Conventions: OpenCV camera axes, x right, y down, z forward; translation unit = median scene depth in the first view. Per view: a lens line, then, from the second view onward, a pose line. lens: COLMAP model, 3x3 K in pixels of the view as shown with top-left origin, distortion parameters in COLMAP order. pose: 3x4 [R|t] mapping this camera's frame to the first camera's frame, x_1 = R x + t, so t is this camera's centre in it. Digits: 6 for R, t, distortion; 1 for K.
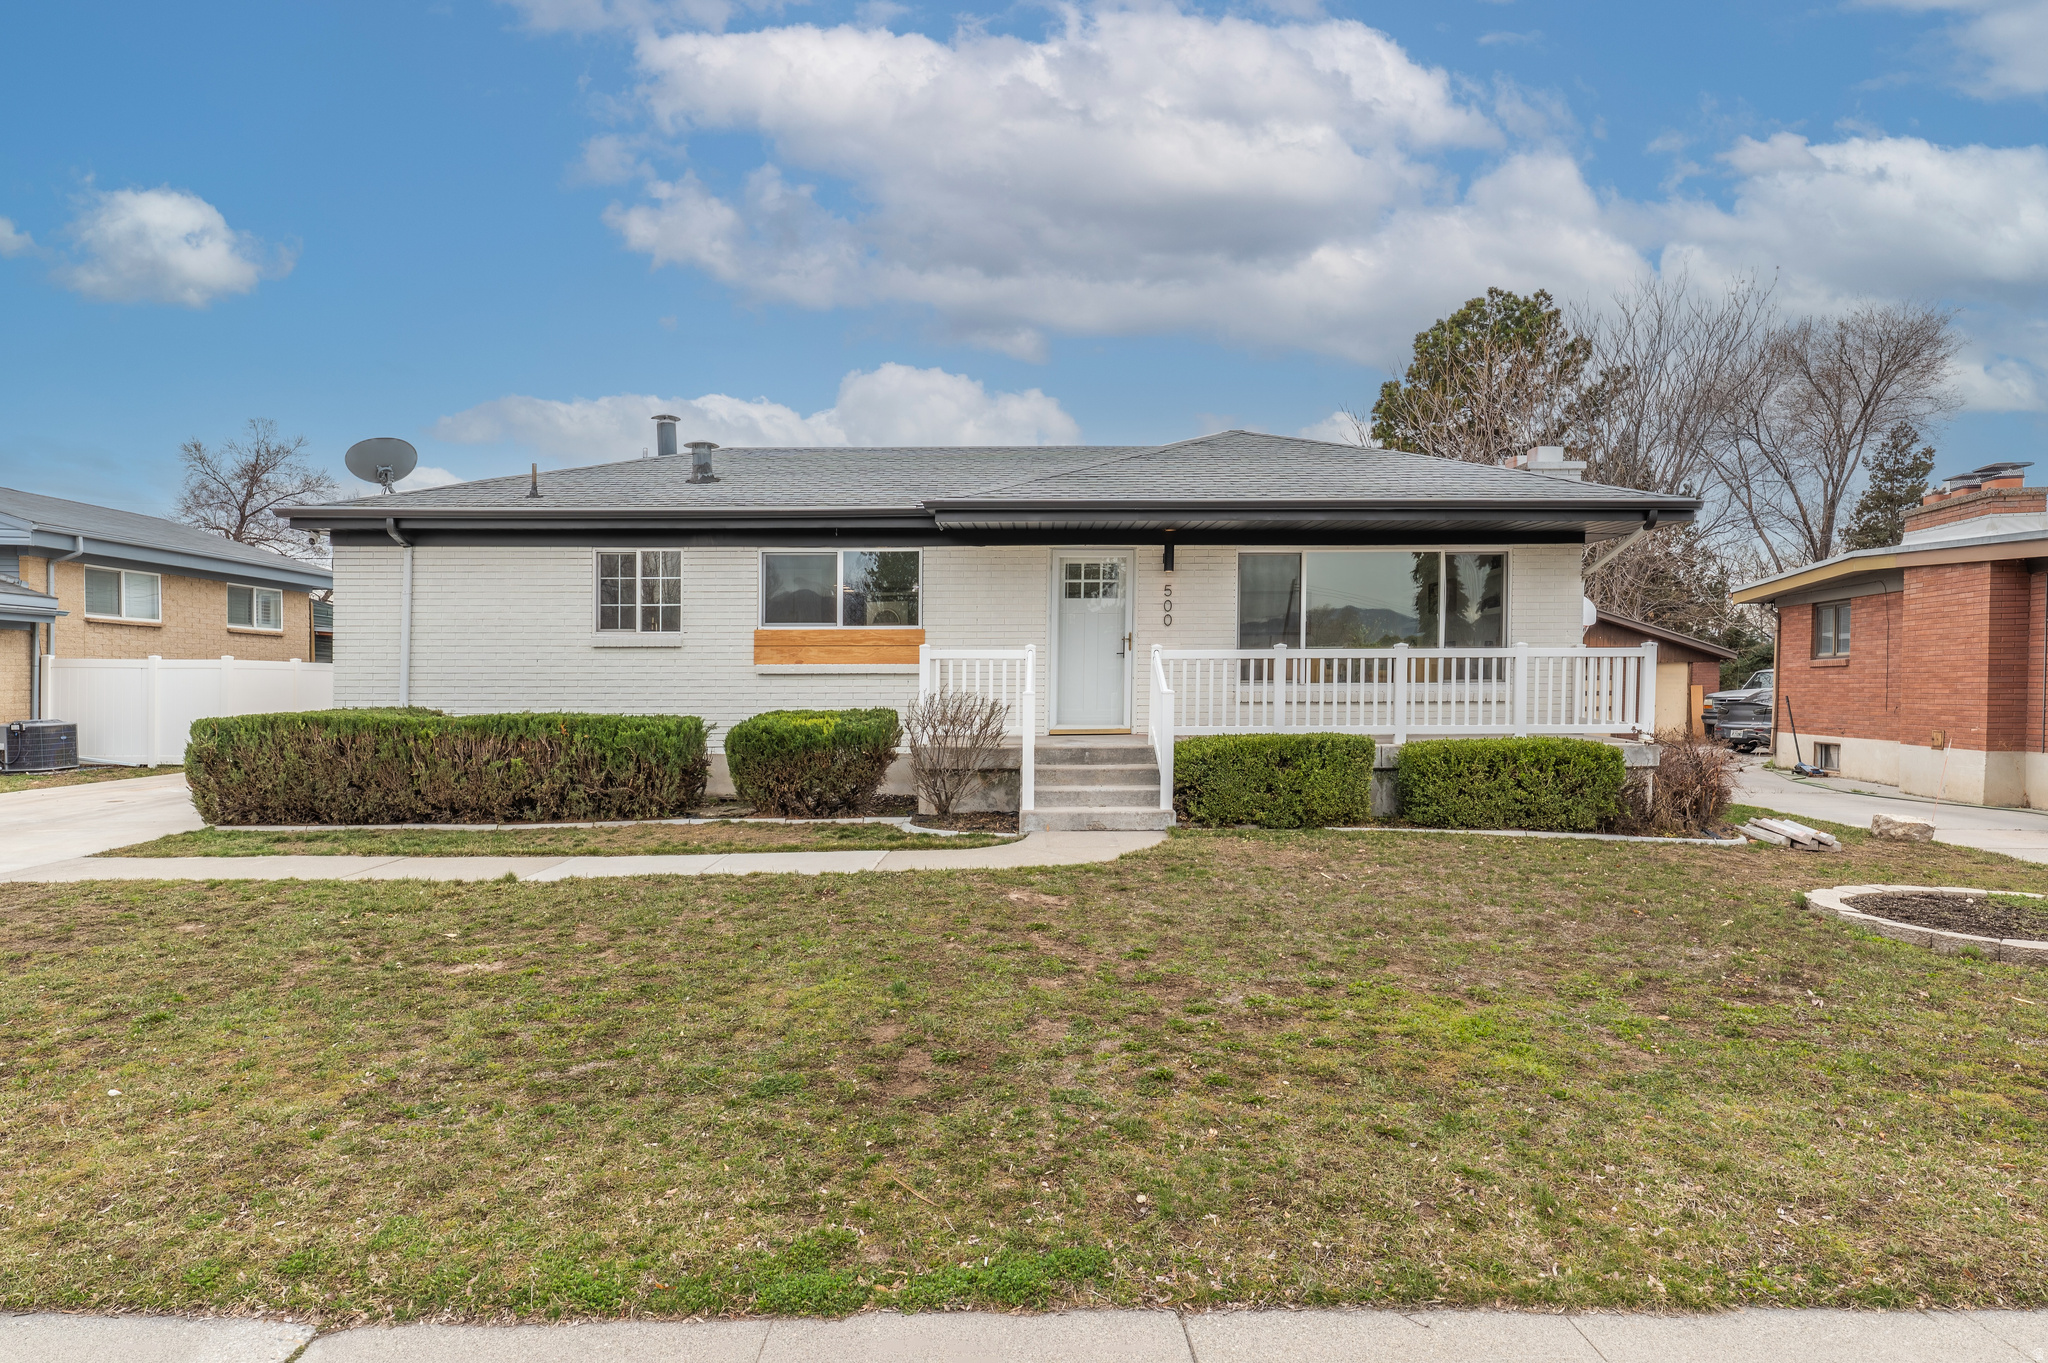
lens RADIAL K [[1188.2, 0, 1024.0], [0, 1188.2, 681.5], [0, 0, 1]] dist [0.001474, 0.001283]
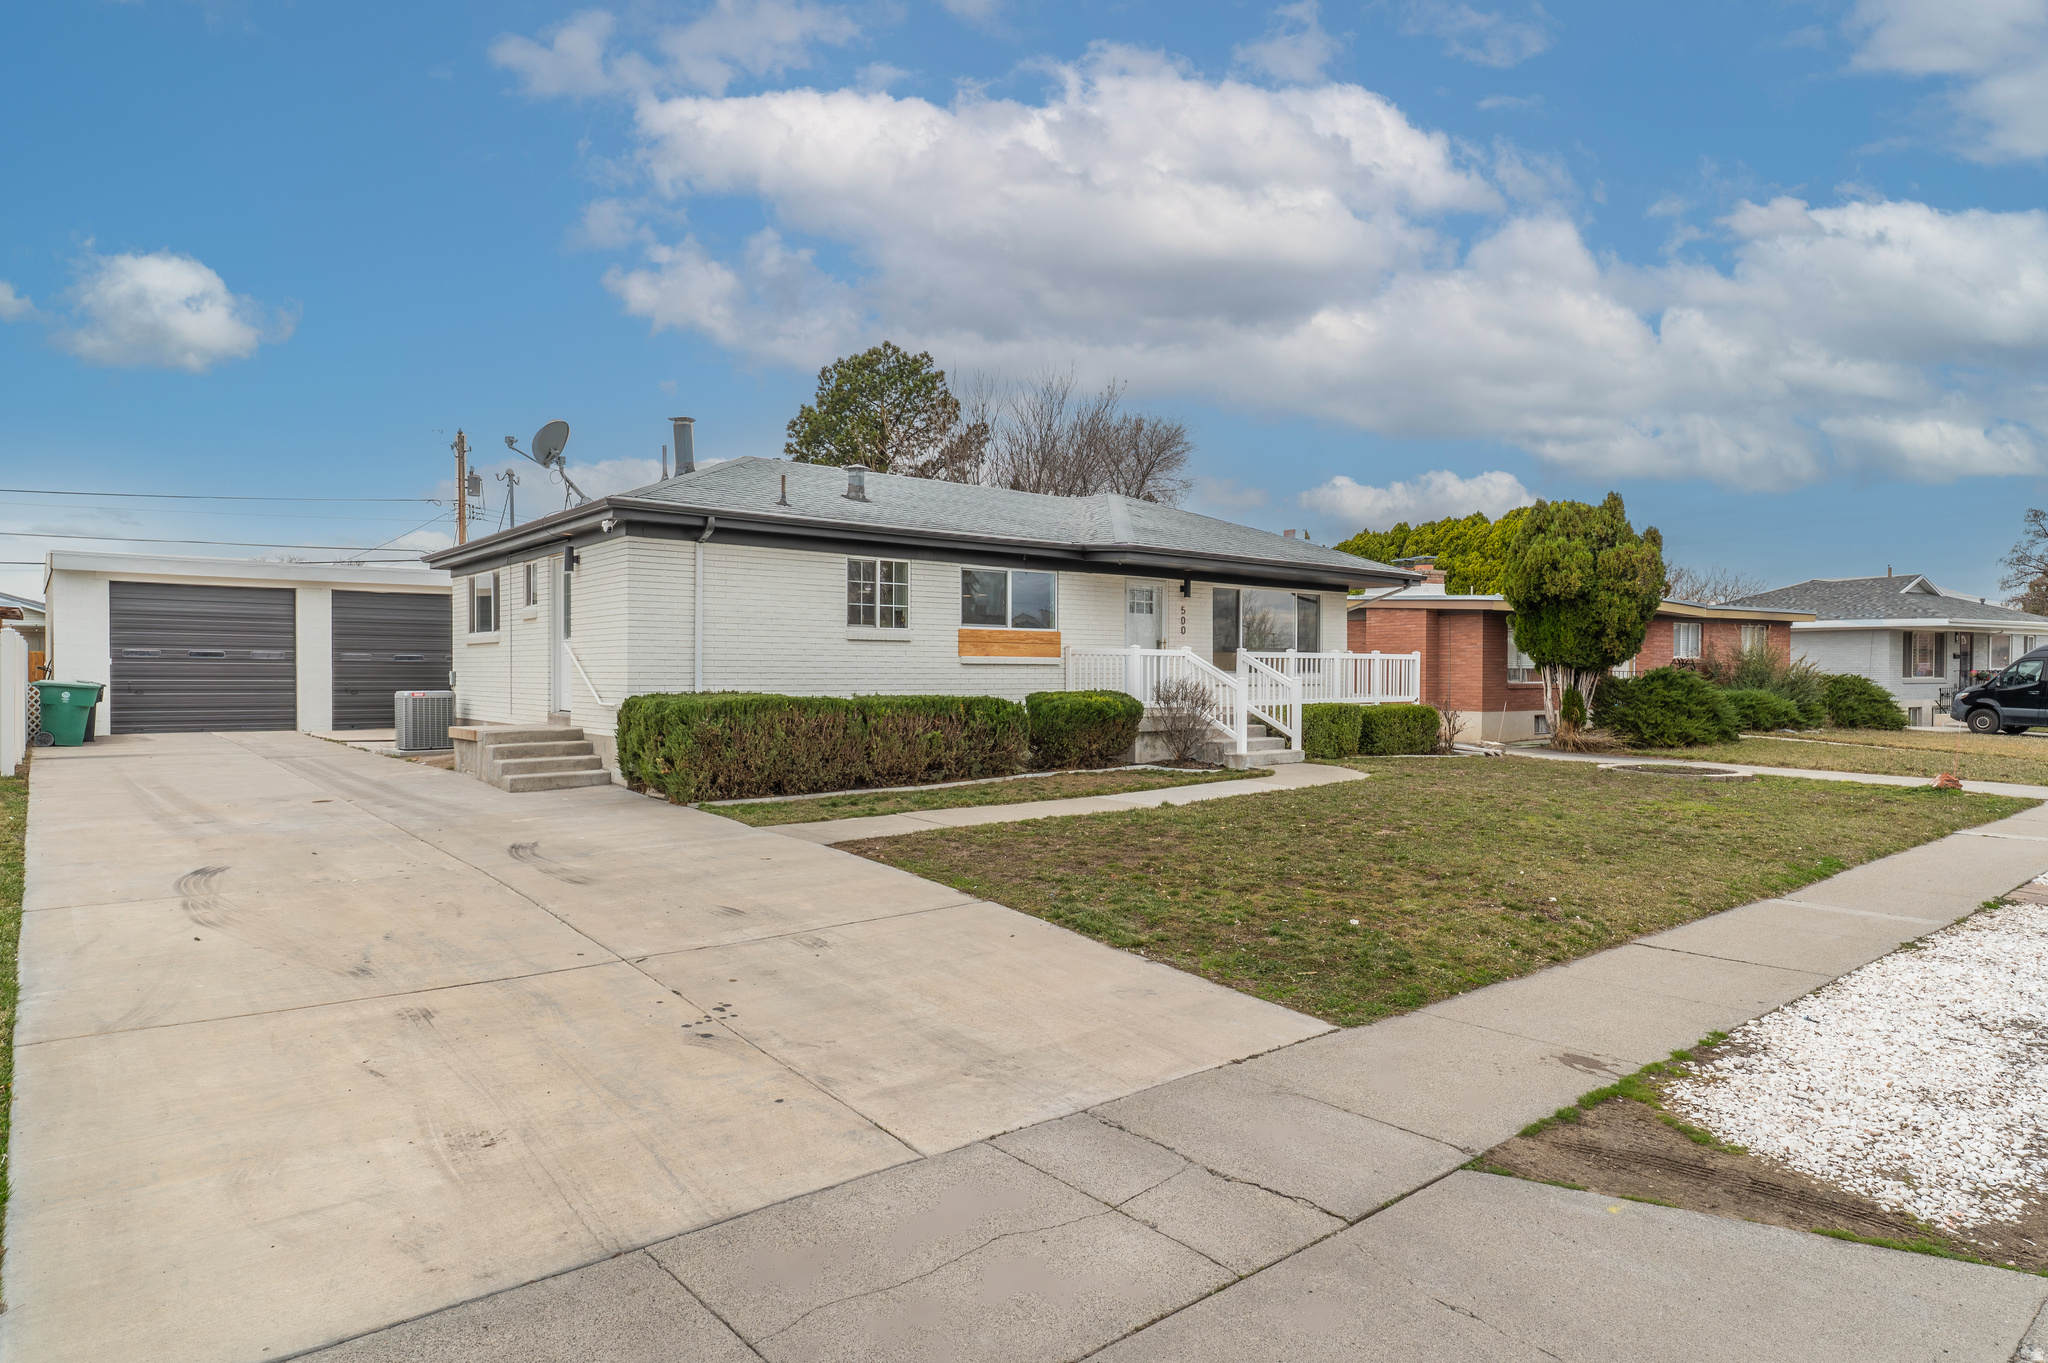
lens RADIAL K [[1168.3, 0, 1024.0], [0, 1168.3, 681.5], [0, 0, 1]] dist [-0.000705, 0.001018]
pose [[0.769066, 0.000263, 0.639170, -1.083594], [-0.007585, 0.999933, 0.008715, 0.001195], [-0.639125, -0.011551, 0.769016, 0.001732]]
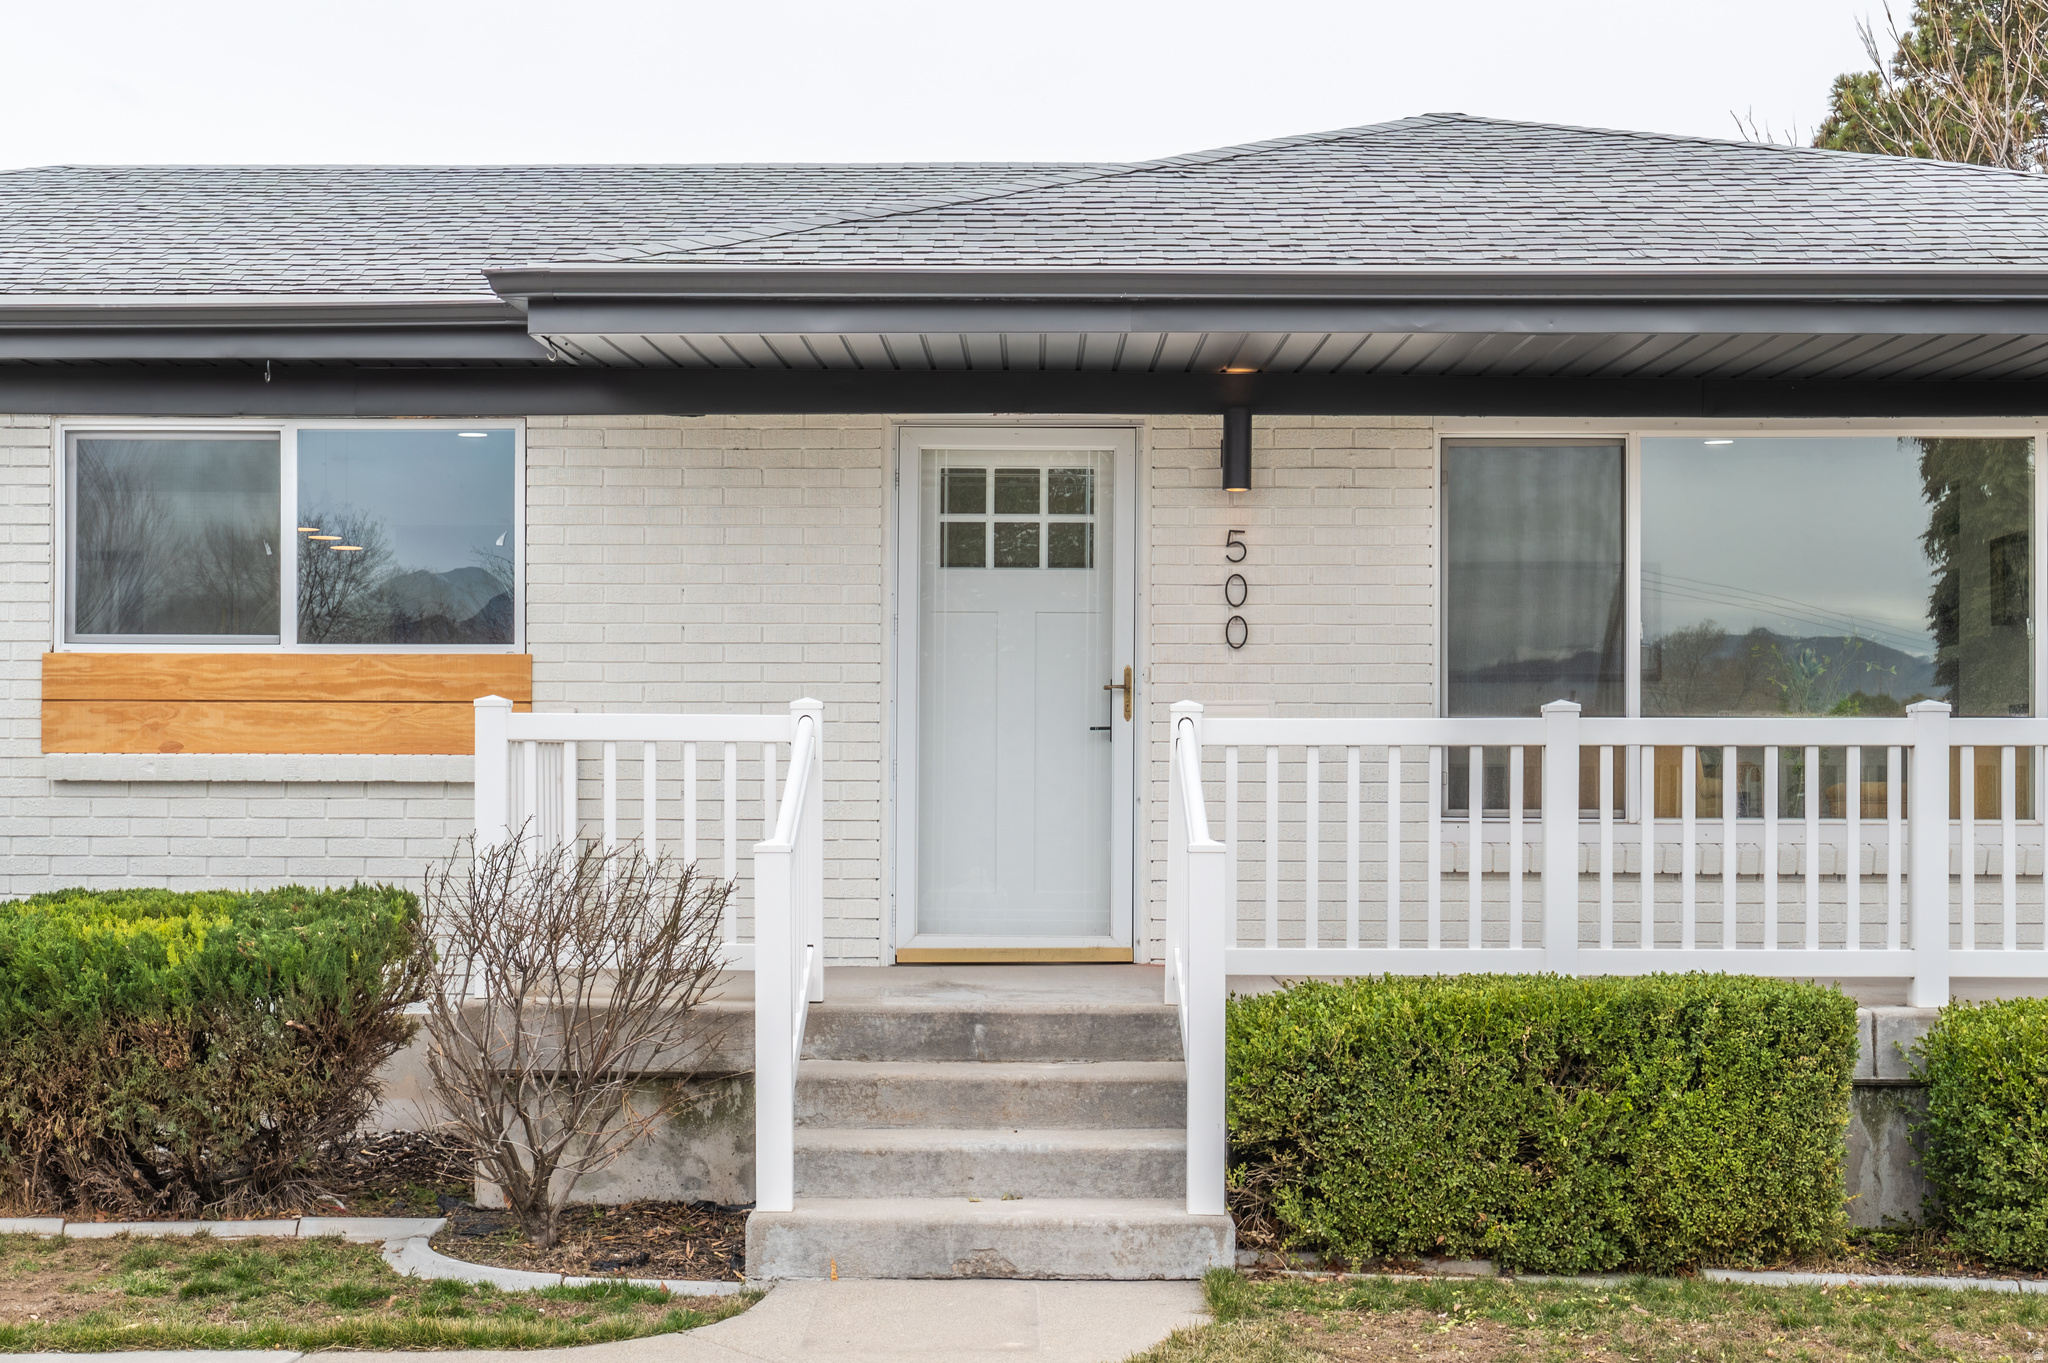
lens RADIAL K [[2840.6, 0, 893.1], [0, 2840.6, 591.8], [0, 0, 1]] dist [0.009242, -0.024815]
pose [[0.999527, 0.004527, -0.030404, 0.052238], [-0.006732, 0.997322, -0.072832, -0.003011], [0.029993, 0.073002, 0.996881, 0.196995]]
